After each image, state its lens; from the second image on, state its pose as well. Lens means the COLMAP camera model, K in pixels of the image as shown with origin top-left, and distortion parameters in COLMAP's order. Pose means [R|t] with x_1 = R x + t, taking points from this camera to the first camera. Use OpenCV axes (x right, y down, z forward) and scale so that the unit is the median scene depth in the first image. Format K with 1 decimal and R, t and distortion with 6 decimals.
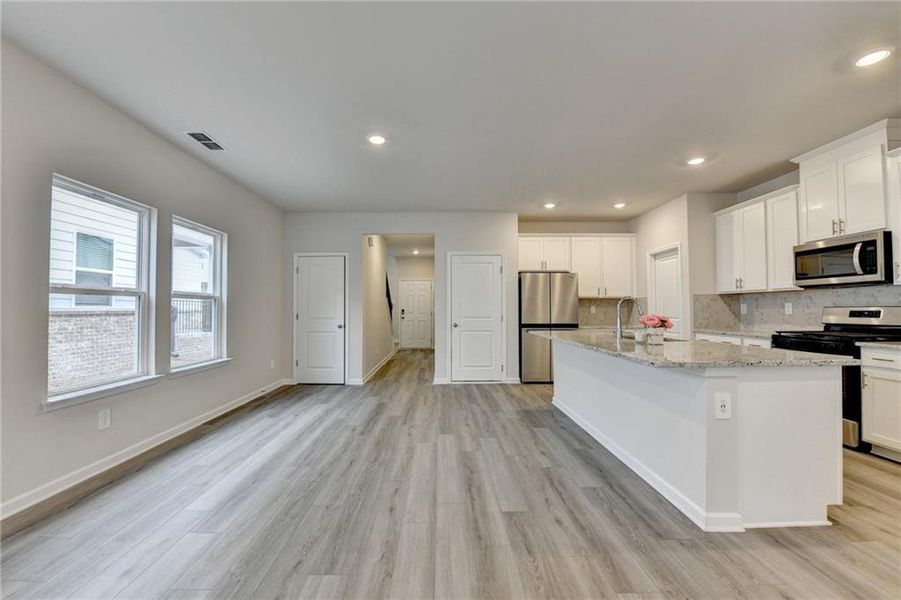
lens RADIAL K [[361.7, 0, 437.5], [0, 361.7, 300.2], [0, 0, 1]] dist [-0.026772, 0.000554]
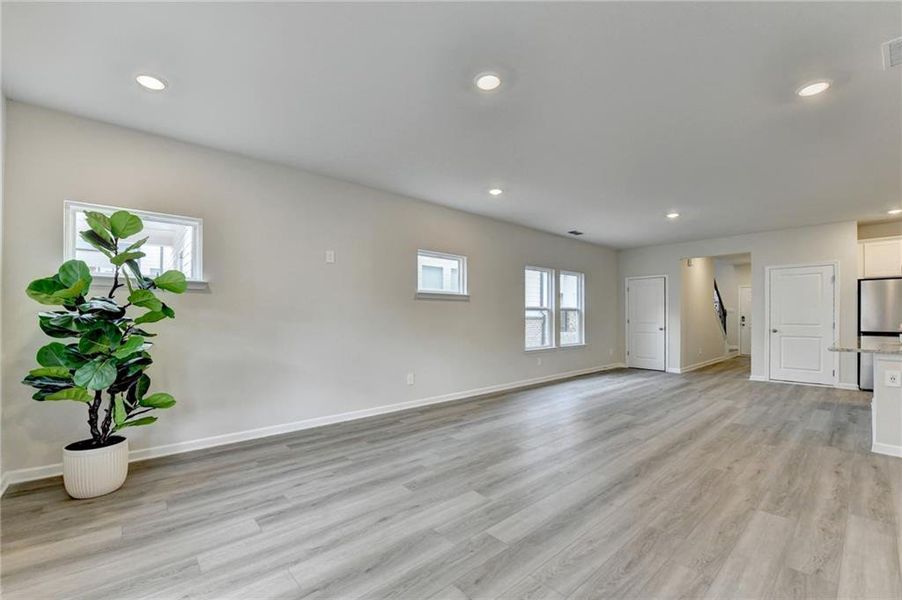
lens RADIAL K [[354.6, 0, 439.3], [0, 354.6, 317.4], [0, 0, 1]] dist [0.000591, -0.010008]
pose [[0.635206, 0.003262, -0.772336, 0.369002], [0.019075, 0.999620, 0.019910, -0.021550], [0.772107, -0.027380, 0.634902, -0.792569]]
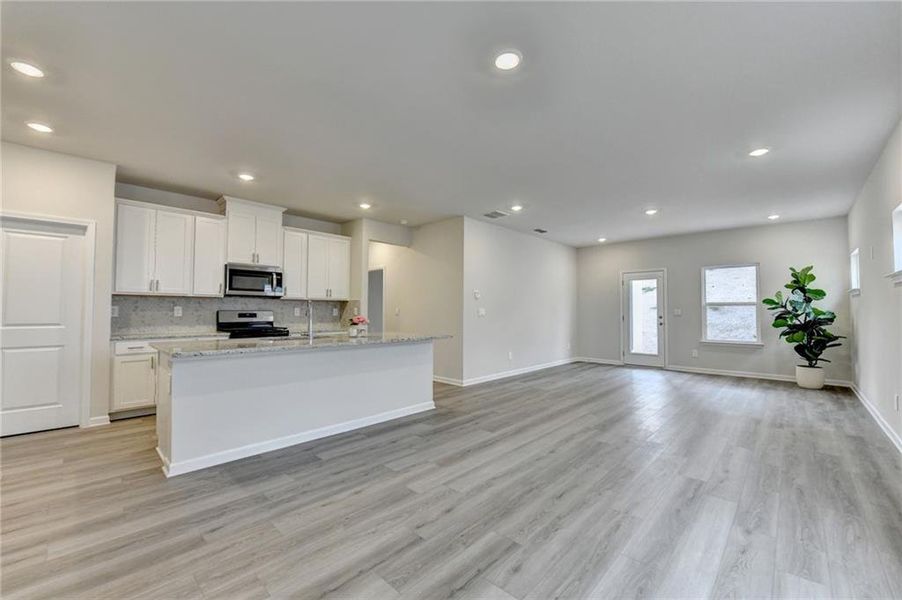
lens RADIAL K [[360.3, 0, 445.5], [0, 360.3, 298.8], [0, 0, 1]] dist [-0.014291, -0.000187]
pose [[-0.724268, 0.024793, 0.689073, -0.485578], [-0.018917, 0.998263, -0.055801, 0.035244], [-0.689259, -0.053450, -0.722541, 1.393162]]
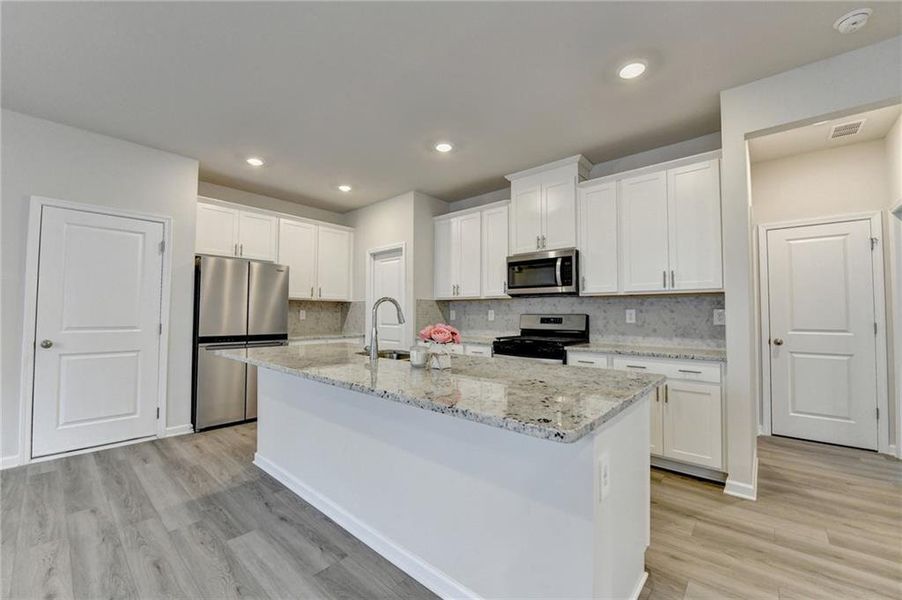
lens RADIAL K [[360.7, 0, 443.9], [0, 360.7, 300.5], [0, 0, 1]] dist [-0.018746, -0.000494]
pose [[0.663131, 0.034347, 0.747715, 0.076175], [-0.025713, 0.999402, -0.023103, 0.008648], [-0.748061, -0.003906, 0.663618, 0.418381]]
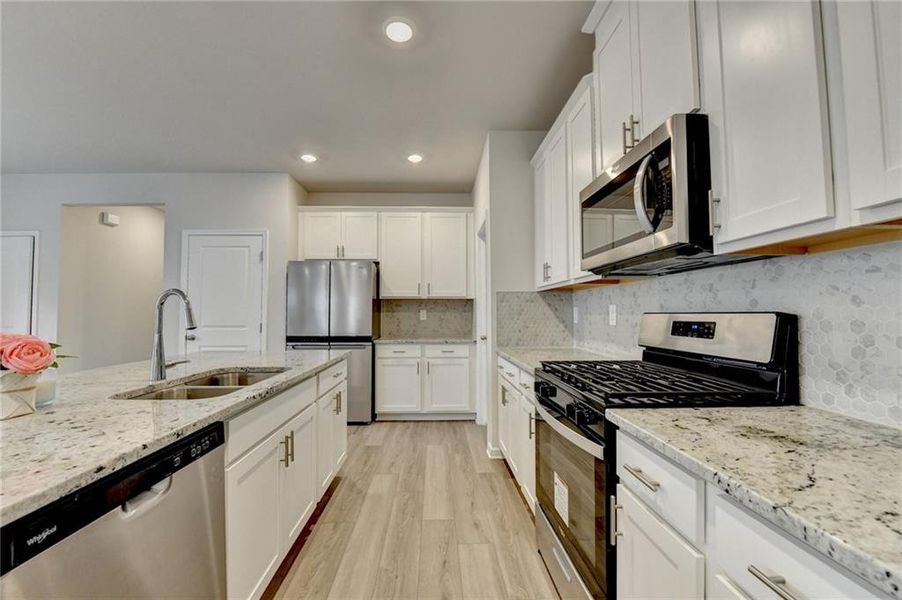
lens RADIAL K [[364.8, 0, 445.5], [0, 364.8, 299.1], [0, 0, 1]] dist [-0.021113, -0.000282]
pose [[0.999486, 0.002588, 0.031942, 0.800384], [-0.002163, 0.999909, -0.013335, 0.007389], [-0.031974, 0.013259, 0.999401, 0.486906]]
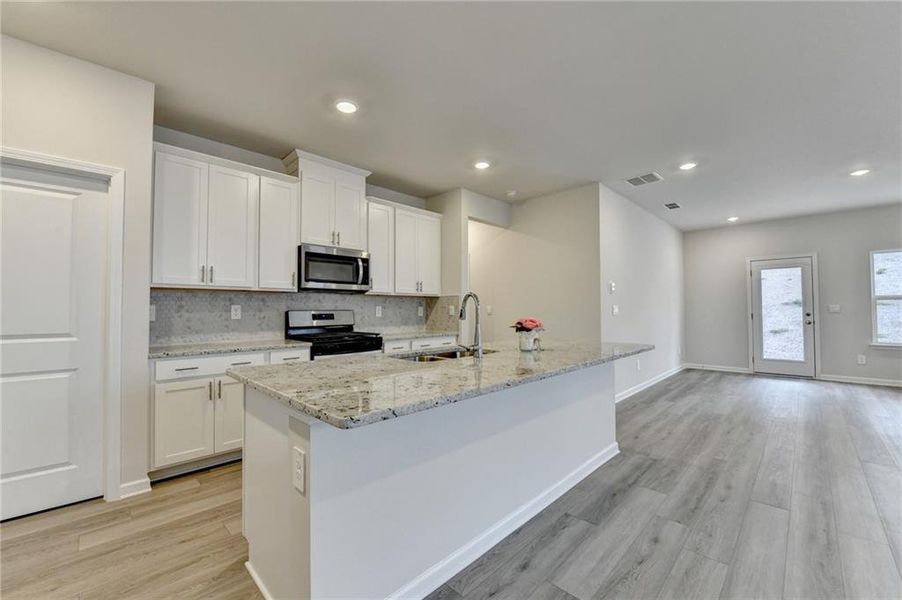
lens RADIAL K [[360.3, 0, 445.5], [0, 360.3, 298.8], [0, 0, 1]] dist [-0.014291, -0.000187]
pose [[-0.708364, 0.027963, 0.705294, 0.083700], [-0.011552, 0.998622, -0.051195, 0.033300], [-0.705753, -0.044412, -0.707064, 1.395165]]
